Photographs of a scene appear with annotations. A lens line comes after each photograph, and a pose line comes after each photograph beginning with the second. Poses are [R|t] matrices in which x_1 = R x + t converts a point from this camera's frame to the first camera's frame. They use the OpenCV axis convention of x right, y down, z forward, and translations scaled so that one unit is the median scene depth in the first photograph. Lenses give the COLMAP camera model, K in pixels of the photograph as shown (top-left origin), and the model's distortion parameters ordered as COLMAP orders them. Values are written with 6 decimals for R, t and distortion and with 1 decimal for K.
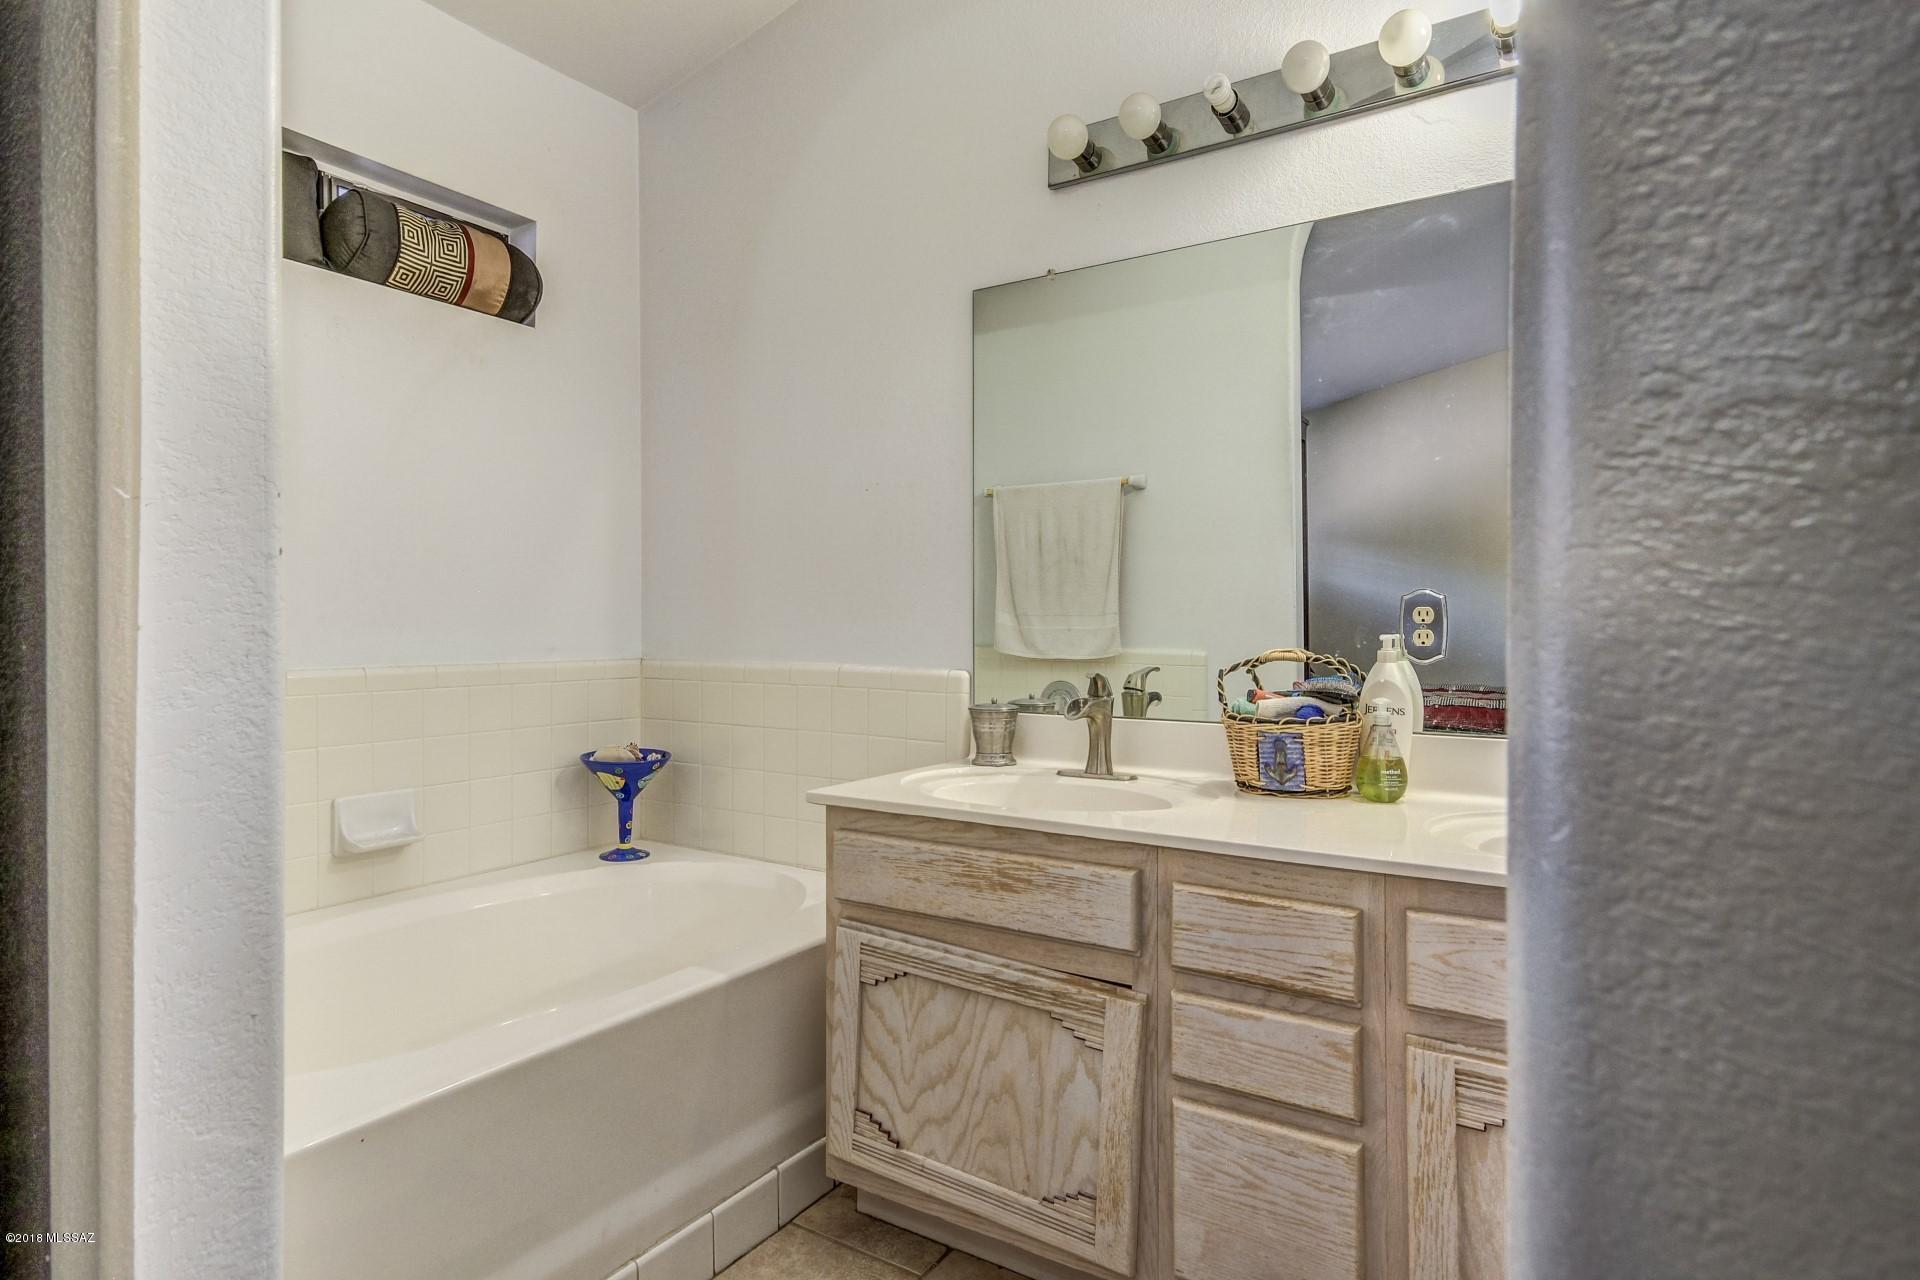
lens RADIAL K [[1041.1, 0, 966.9], [0, 1041.1, 633.9], [0, 0, 1]] dist [0.011348, 0.004419]
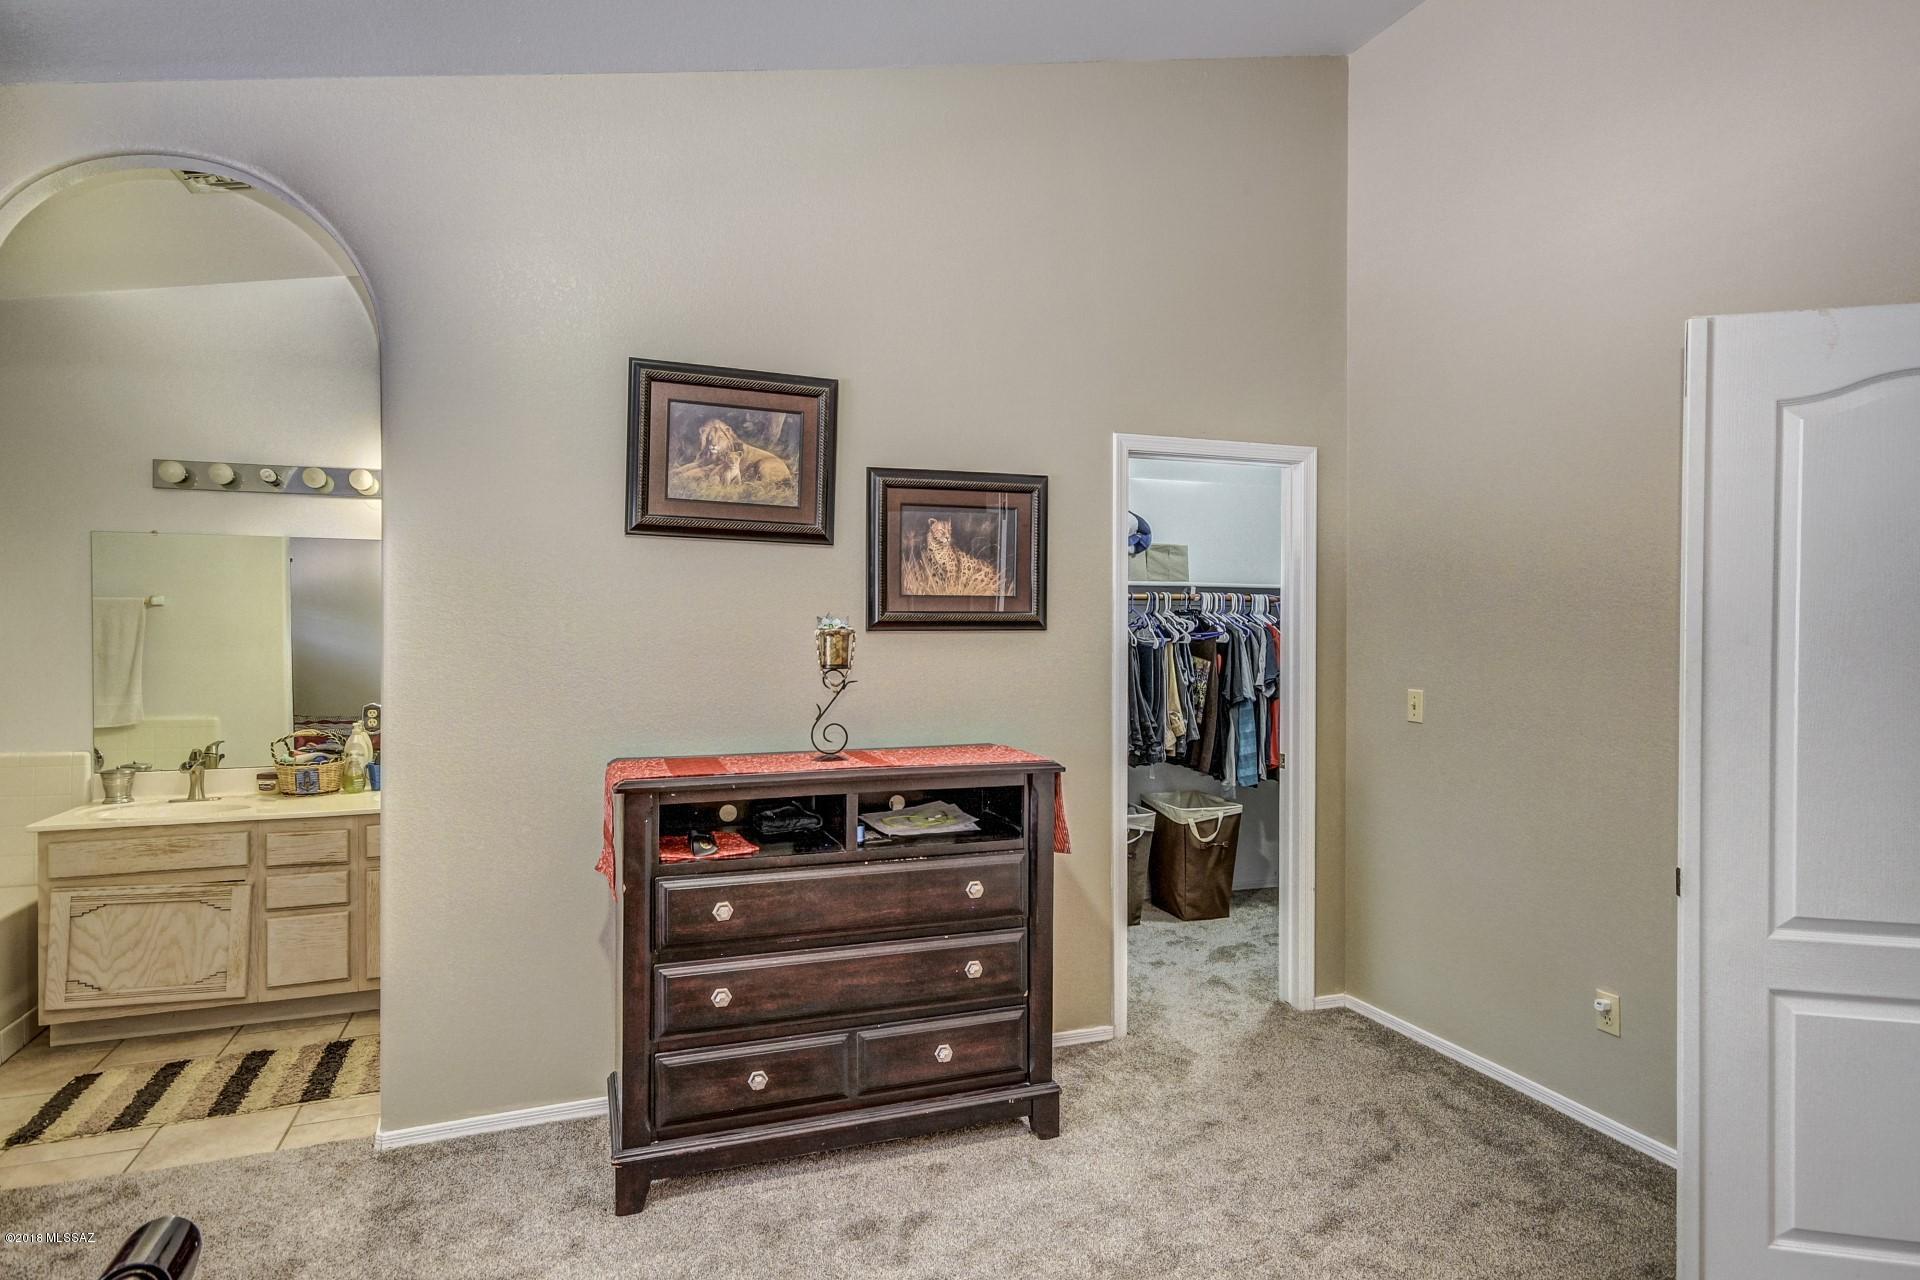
lens RADIAL K [[1041.1, 0, 967.2], [0, 1041.1, 637.3], [0, 0, 1]] dist [0.011348, 0.004419]
pose [[0.598824, -0.001883, 0.800878, -0.712357], [0.004898, 0.999987, -0.001311, -0.195339], [-0.800865, 0.004708, 0.598826, -1.637007]]
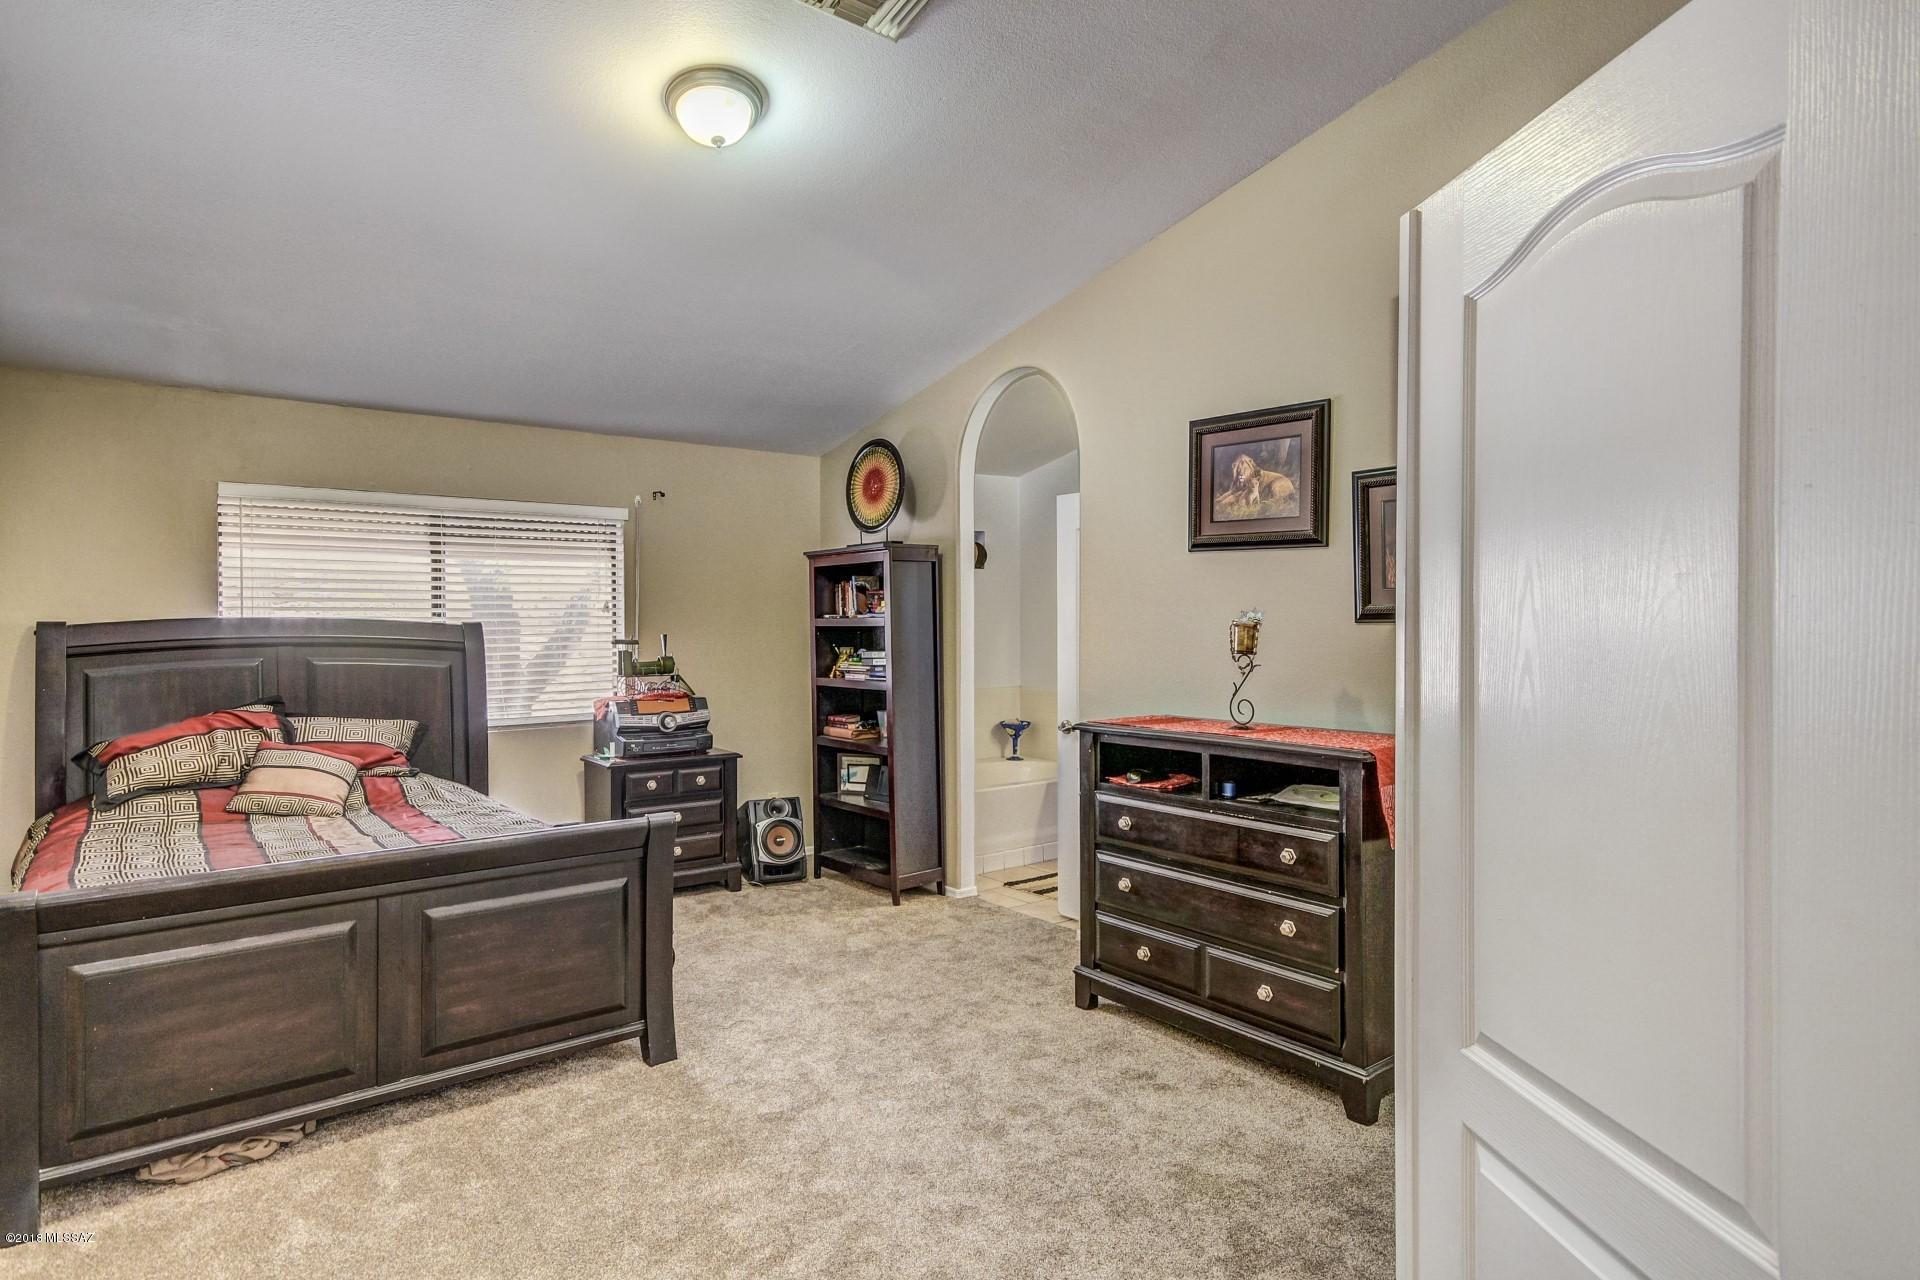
lens RADIAL K [[1041.1, 0, 1008.0], [0, 1041.1, 629.3], [0, 0, 1]] dist [0.011348, 0.004419]
pose [[0.959713, 0.004328, -0.280949, 0.656564], [-0.005007, 0.999986, -0.001699, -0.190434], [0.280938, 0.003037, 0.959721, -2.549616]]
